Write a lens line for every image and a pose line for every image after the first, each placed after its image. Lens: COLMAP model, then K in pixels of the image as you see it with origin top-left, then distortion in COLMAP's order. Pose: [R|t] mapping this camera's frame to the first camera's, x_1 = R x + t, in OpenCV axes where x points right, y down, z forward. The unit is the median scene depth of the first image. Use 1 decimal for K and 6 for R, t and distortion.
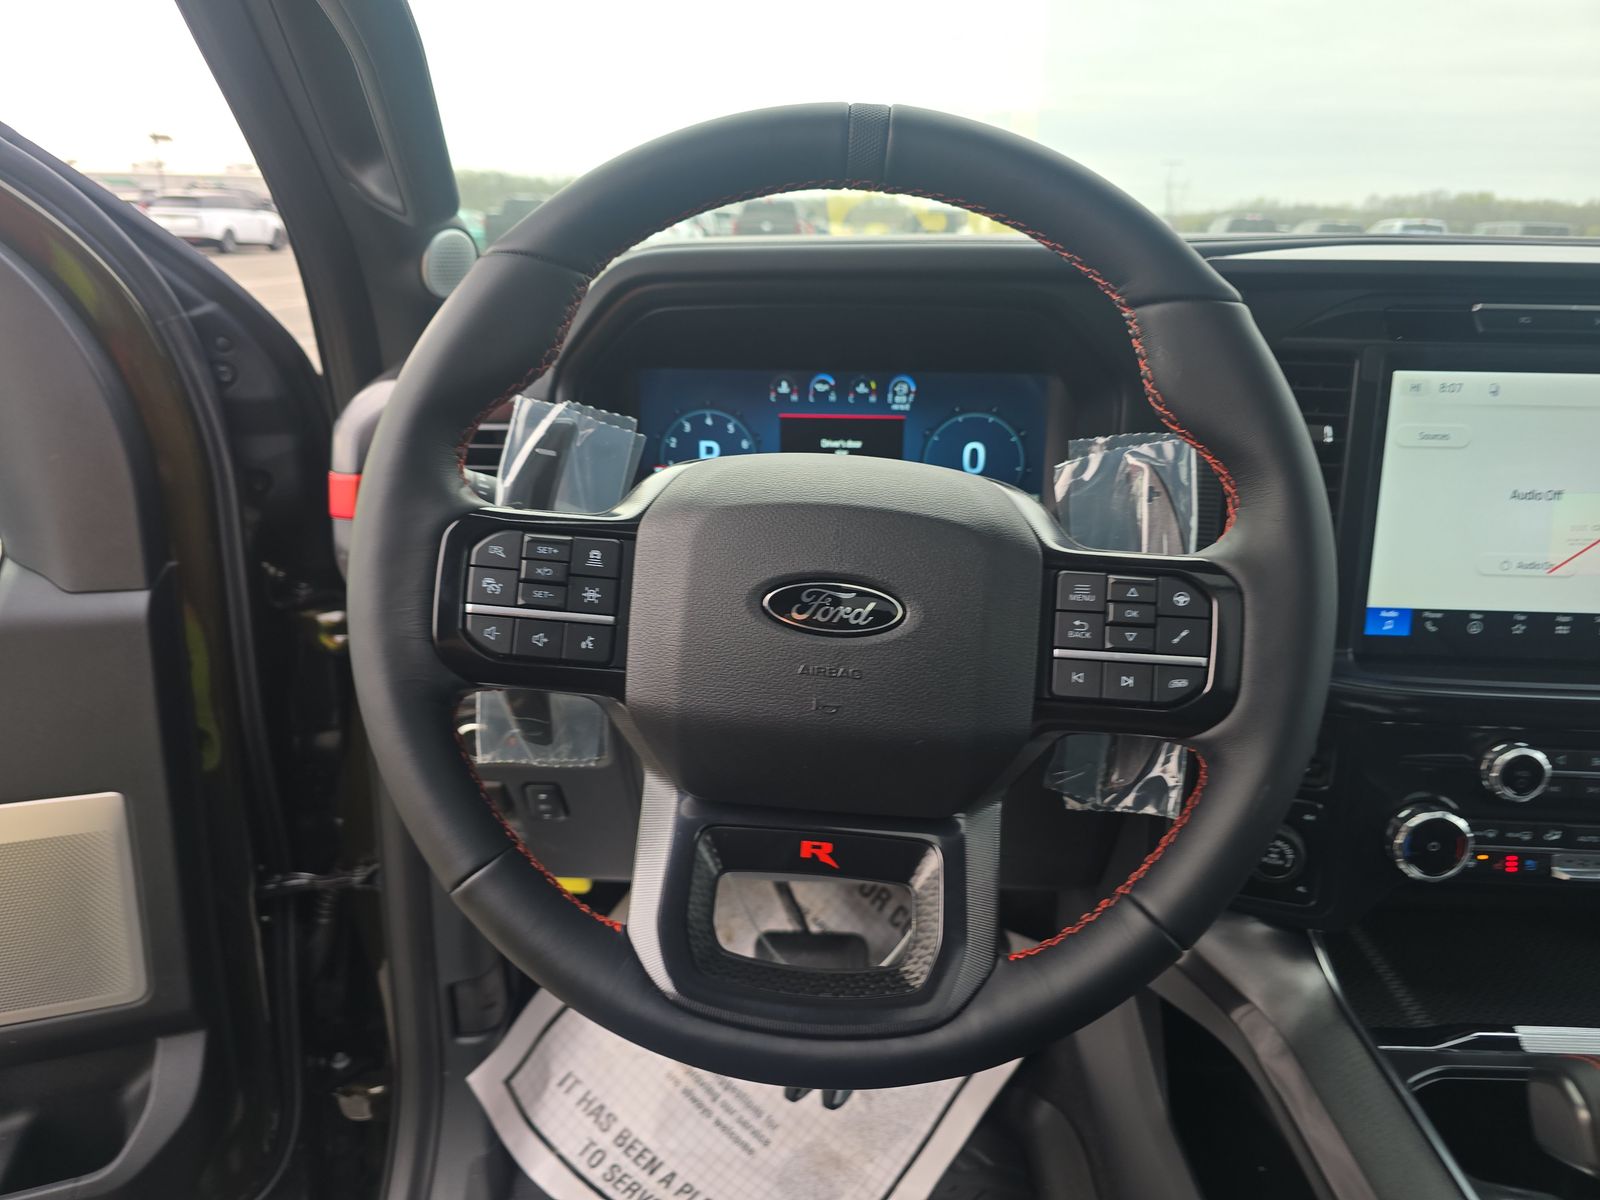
lens RADIAL K [[1078.7, 0, 807.5], [0, 1078.7, 595.5], [0, 0, 1]] dist [0.036765, -0.007289]
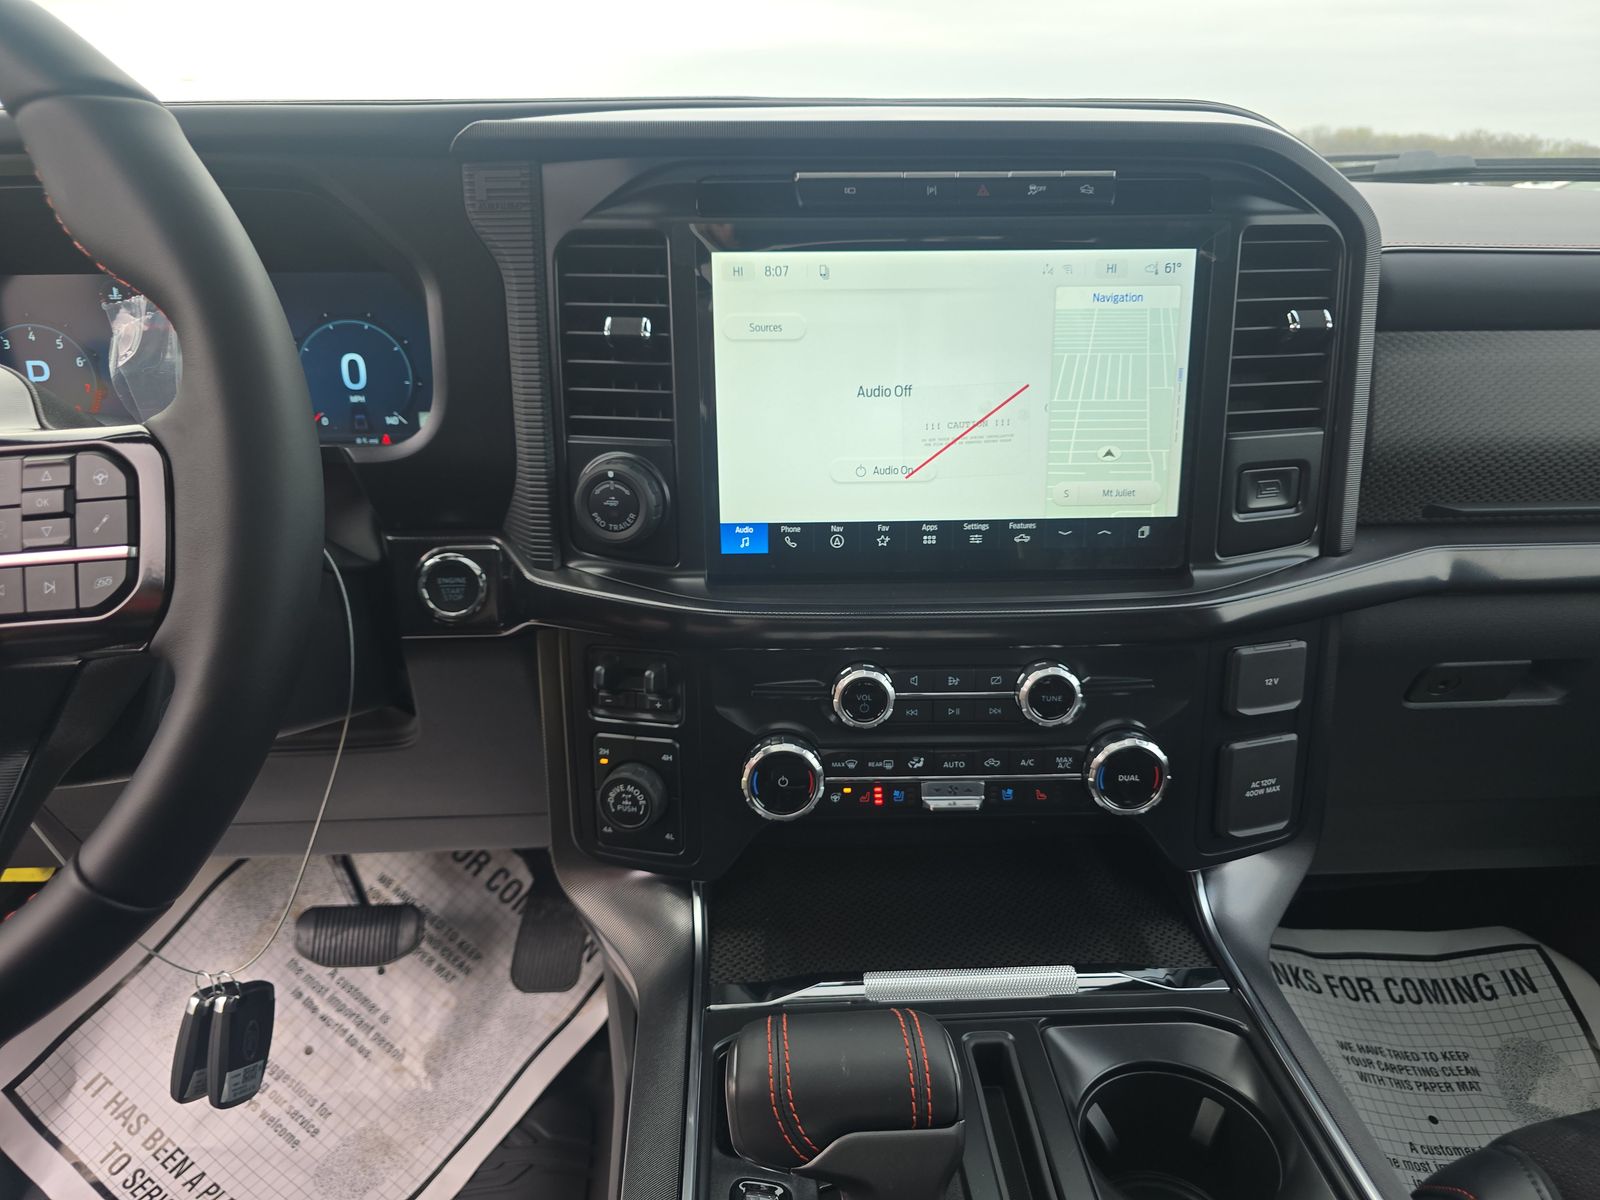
lens RADIAL K [[1078.7, 0, 793.7], [0, 1078.7, 600.5], [0, 0, 1]] dist [0.036765, -0.007289]
pose [[0.997519, -0.040140, 0.057827, 0.341722], [0.037439, 0.998190, 0.047067, 0.023022], [-0.059612, -0.044785, 0.997216, 0.068801]]
